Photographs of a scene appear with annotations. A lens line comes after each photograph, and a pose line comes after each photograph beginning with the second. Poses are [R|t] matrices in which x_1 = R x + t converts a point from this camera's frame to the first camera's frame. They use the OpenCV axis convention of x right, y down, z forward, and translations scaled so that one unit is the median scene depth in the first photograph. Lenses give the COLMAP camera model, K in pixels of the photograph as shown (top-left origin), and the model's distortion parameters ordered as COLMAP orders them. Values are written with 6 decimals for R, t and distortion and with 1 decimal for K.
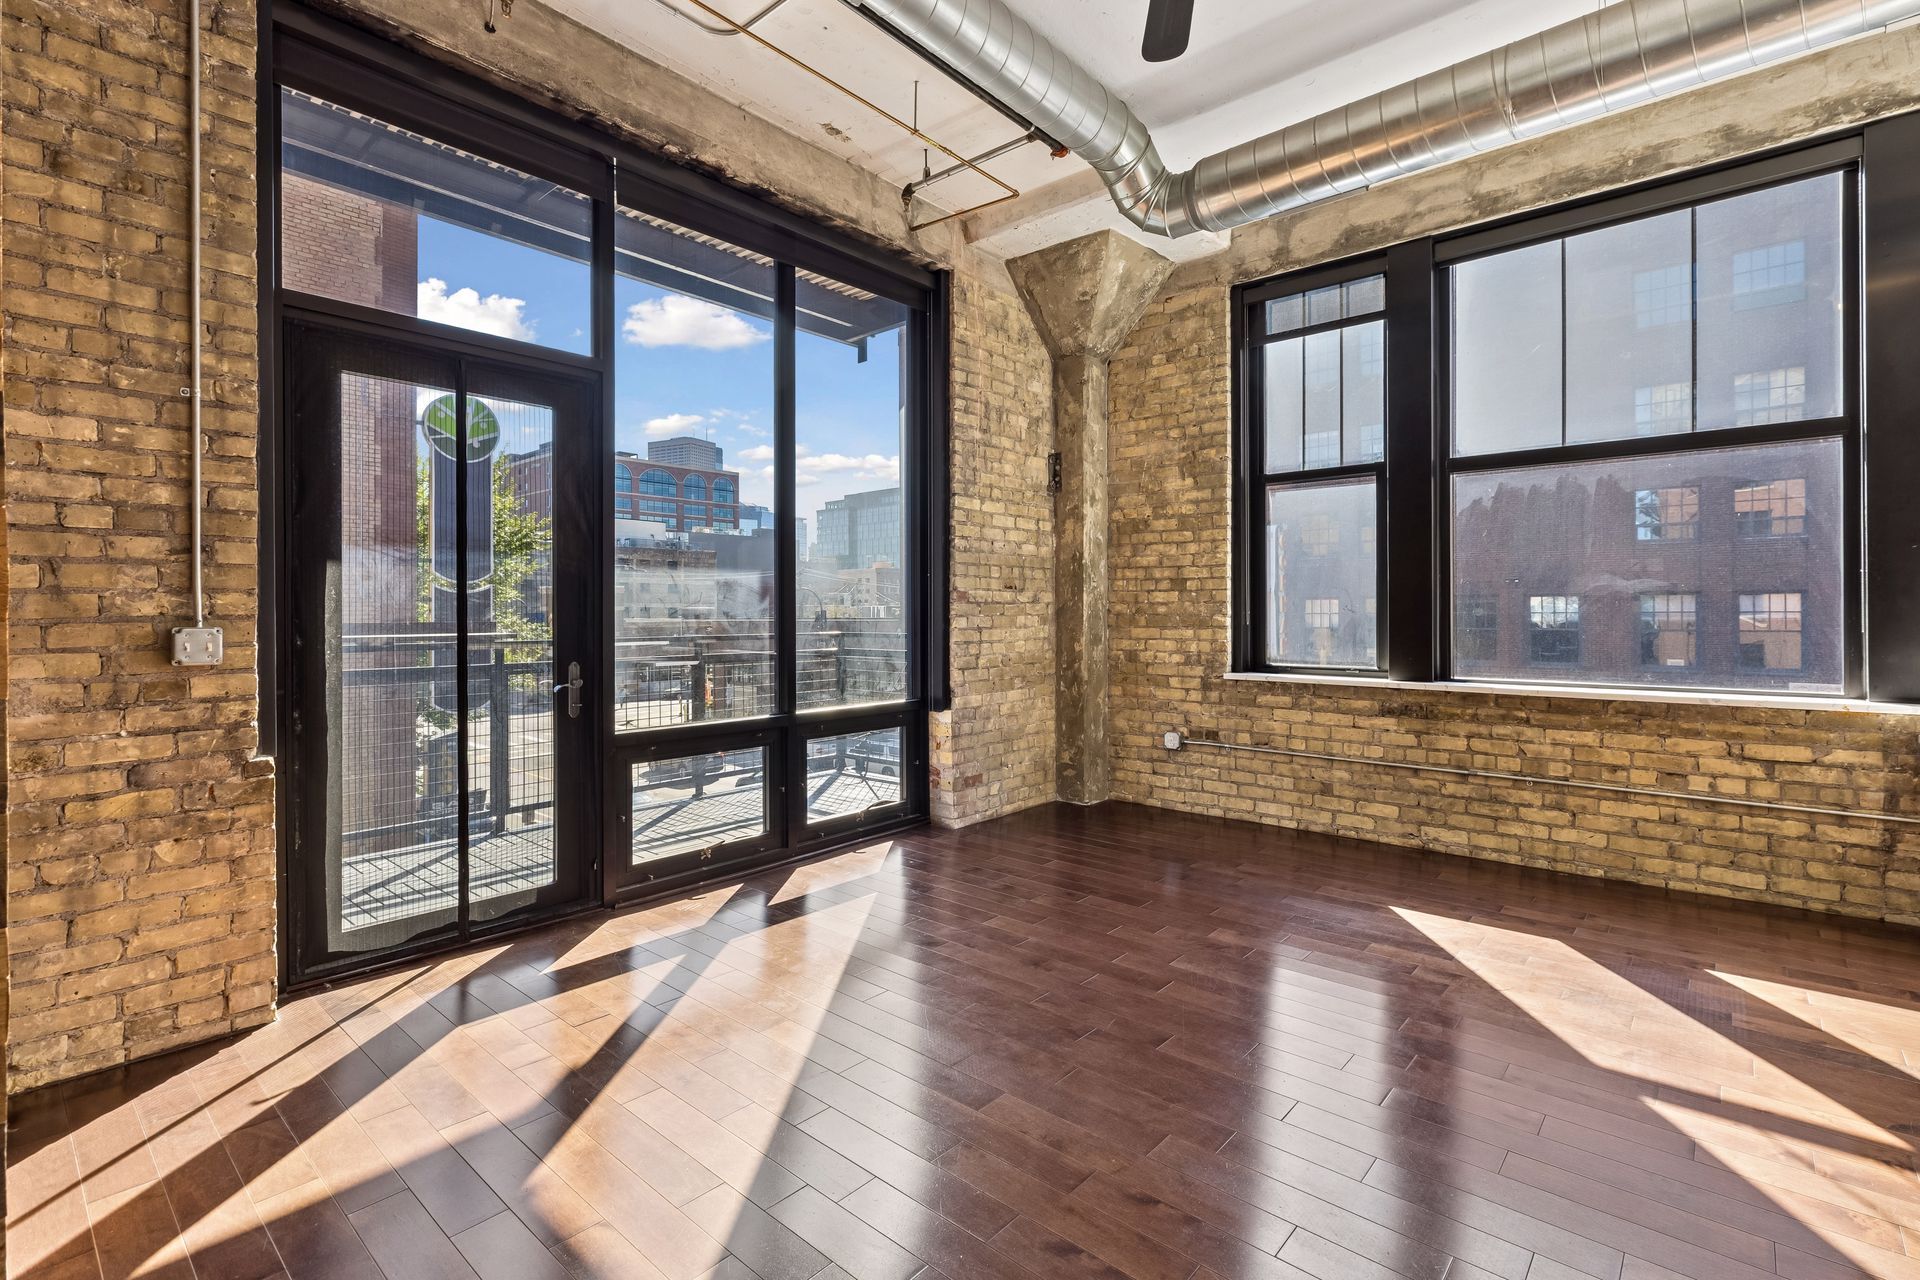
lens RADIAL K [[867.2, 0, 983.8], [0, 867.2, 607.5], [0, 0, 1]] dist [0.001763, -0.000565]
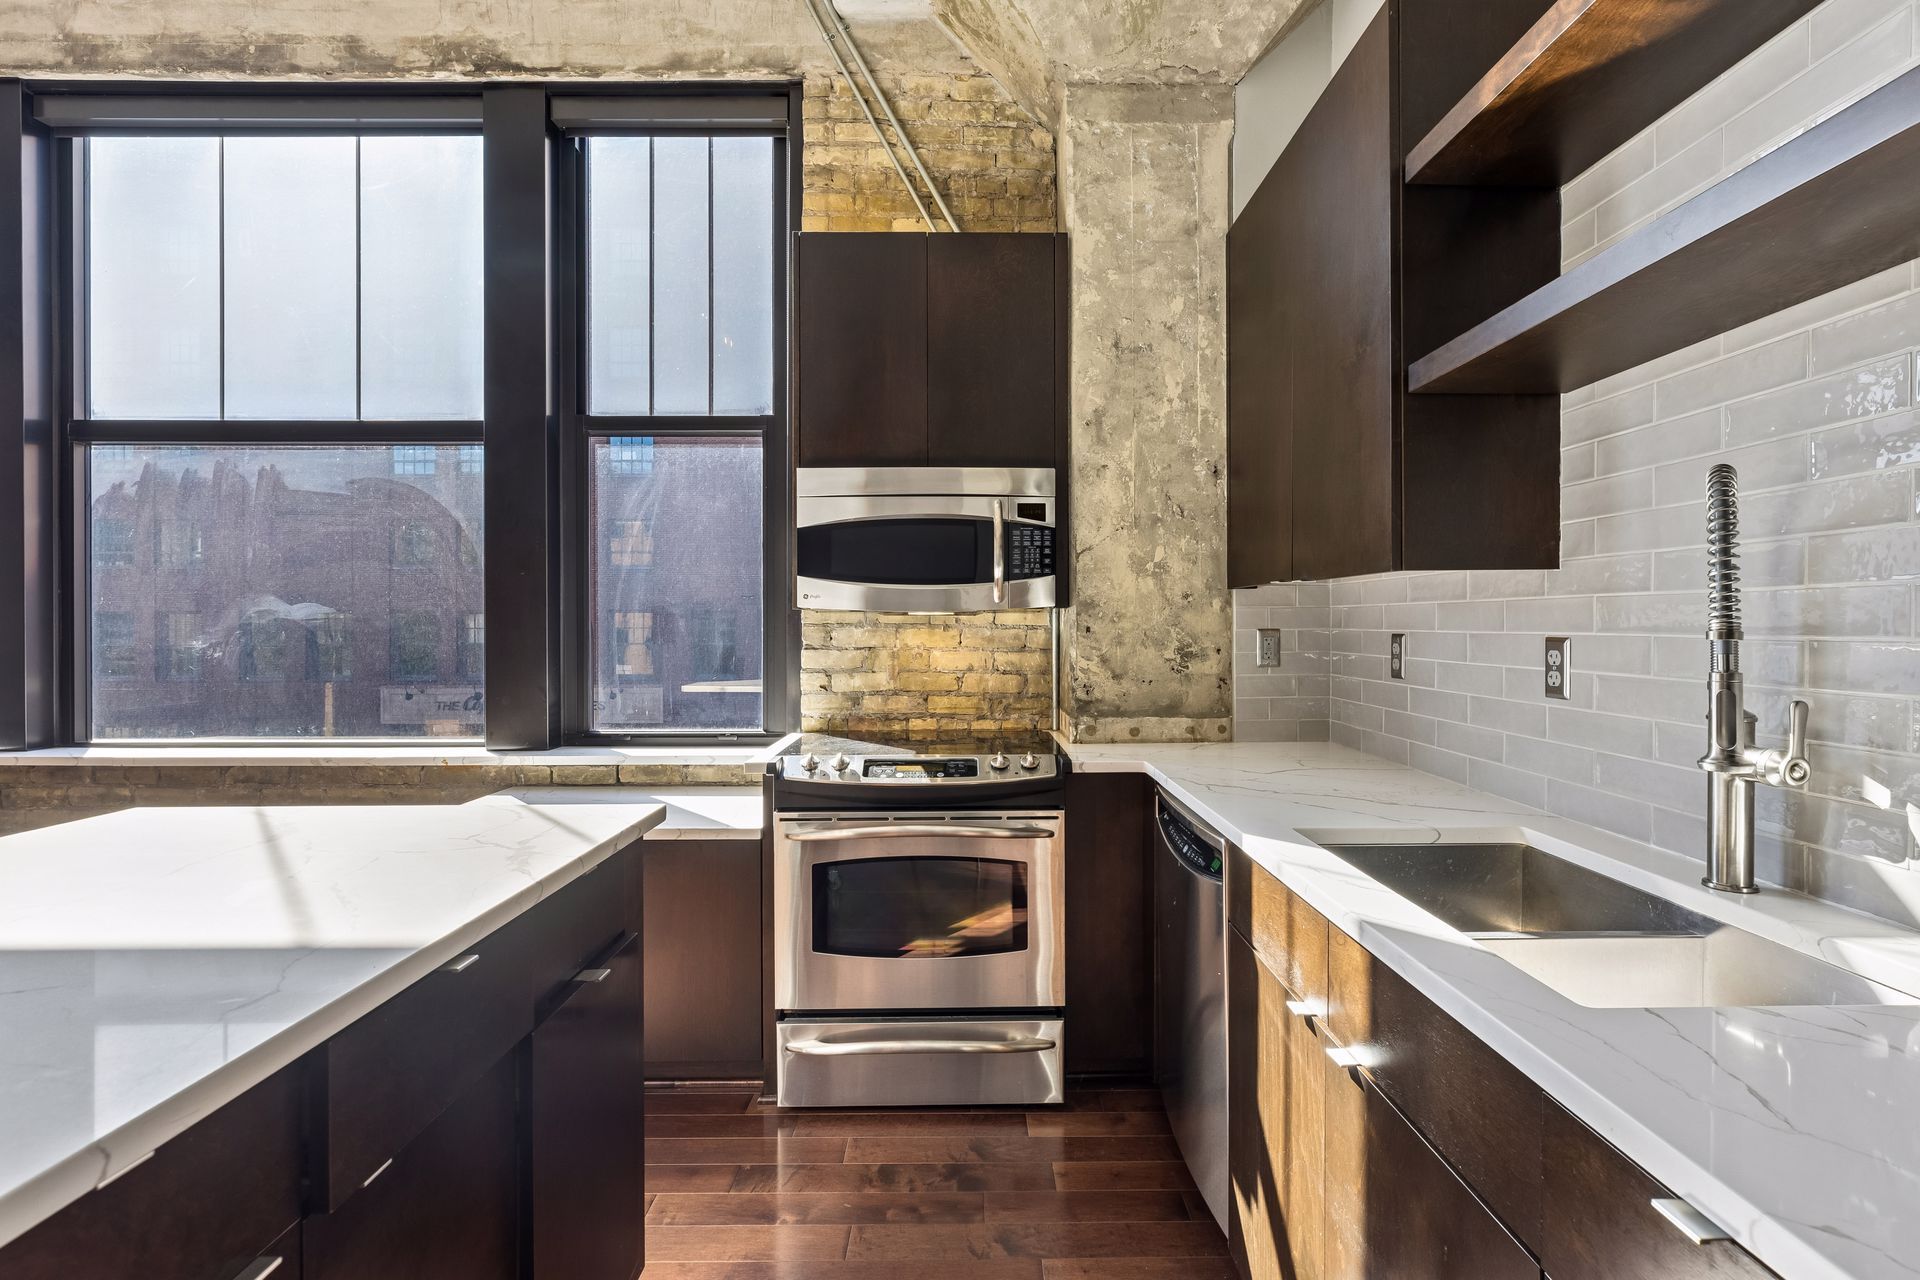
lens RADIAL K [[914.7, 0, 971.9], [0, 914.7, 628.7], [0, 0, 1]] dist [-0.003724, -0.000045]
pose [[0.753317, 0.007046, 0.657620, 0.633395], [-0.007081, 0.999972, -0.002603, -0.011411], [-0.657620, -0.002696, 0.753345, -0.005431]]
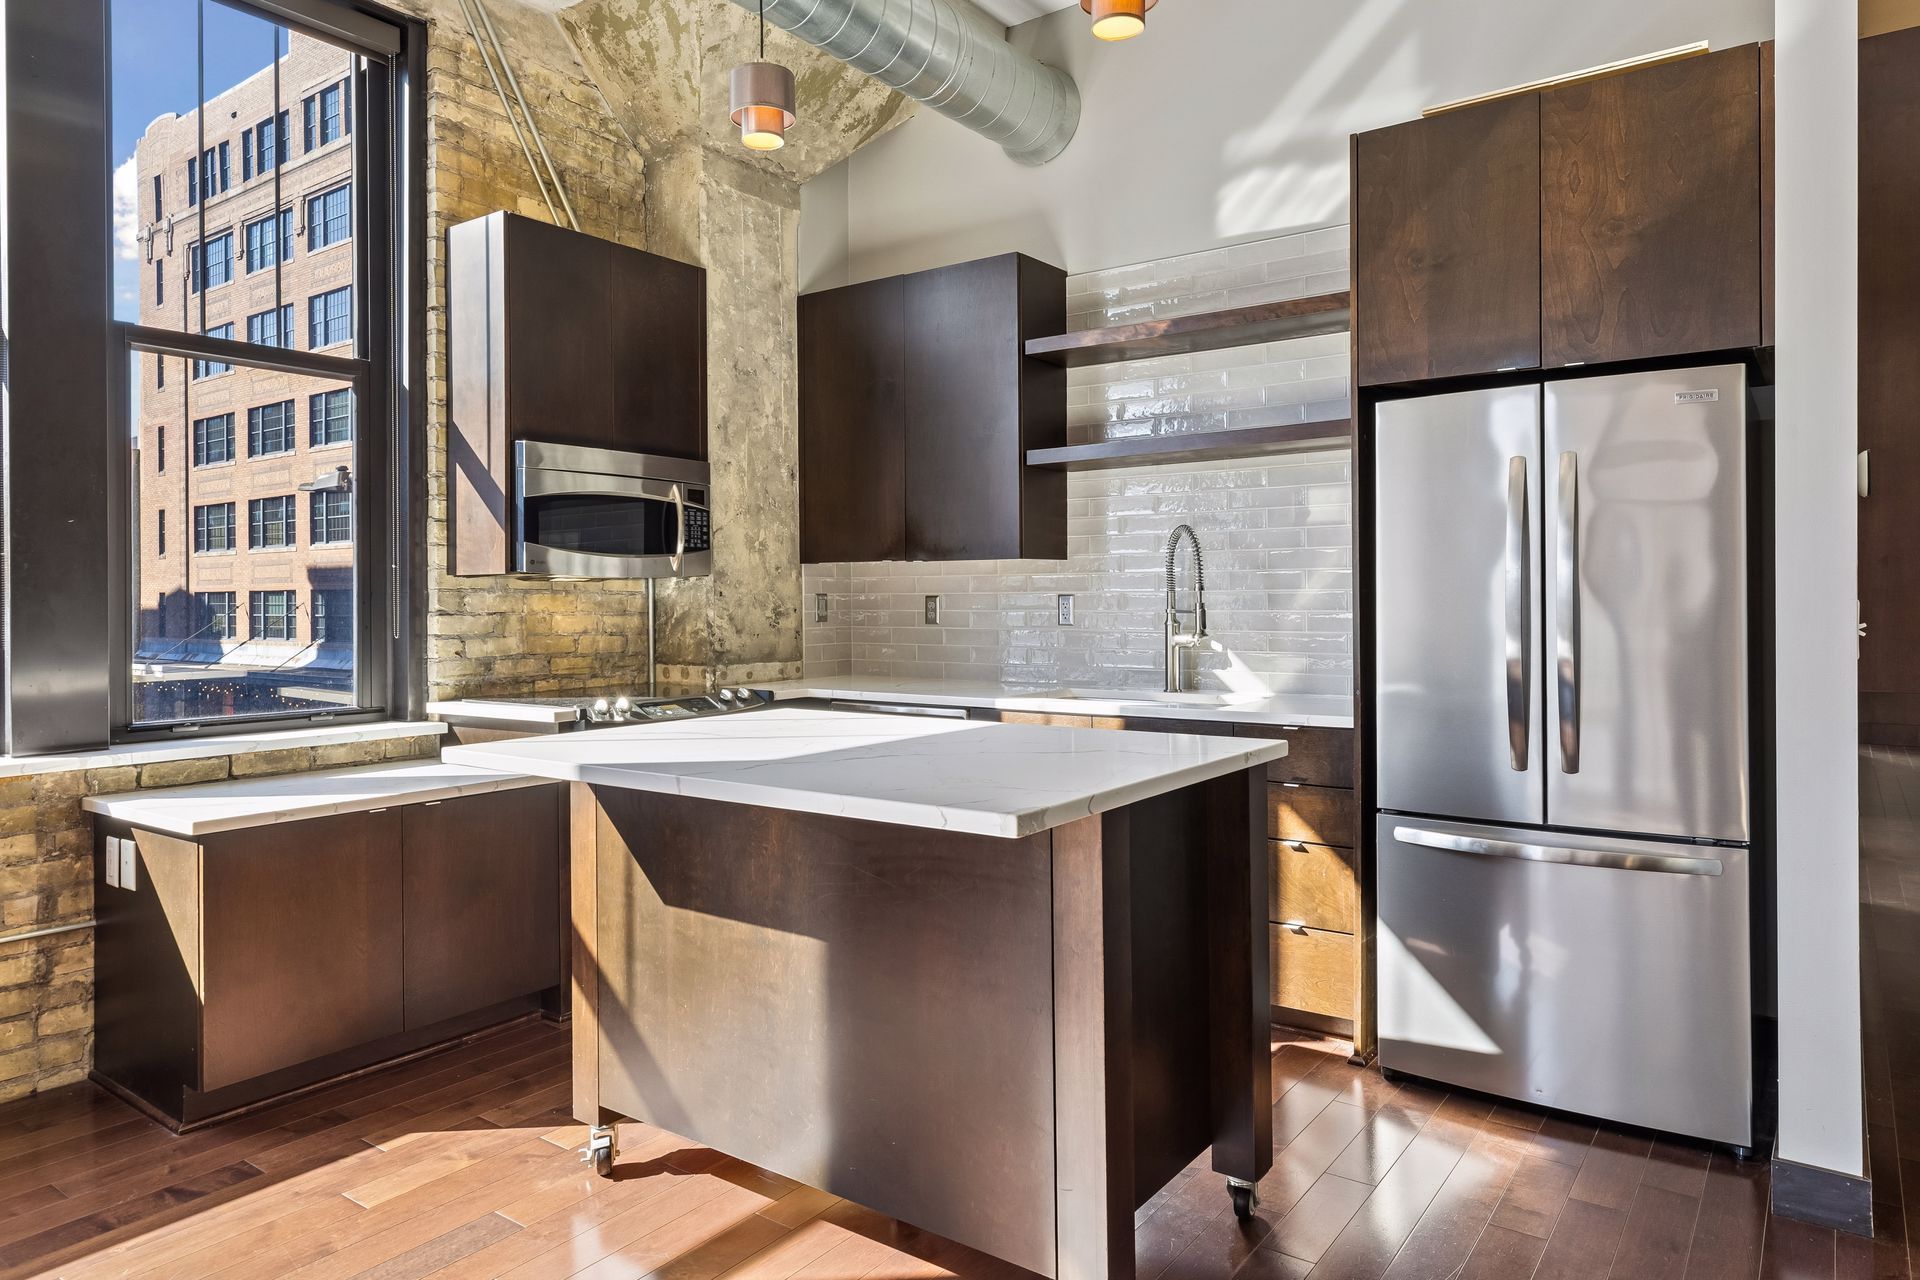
lens RADIAL K [[1184.8, 0, 964.0], [0, 1184.8, 603.6], [0, 0, 1]] dist [0.006019, -0.001119]
pose [[-0.076572, 0.007582, 0.997035, 0.072604], [0.006199, 0.999955, -0.007128, 0.004004], [-0.997045, 0.005635, -0.076615, 0.295021]]
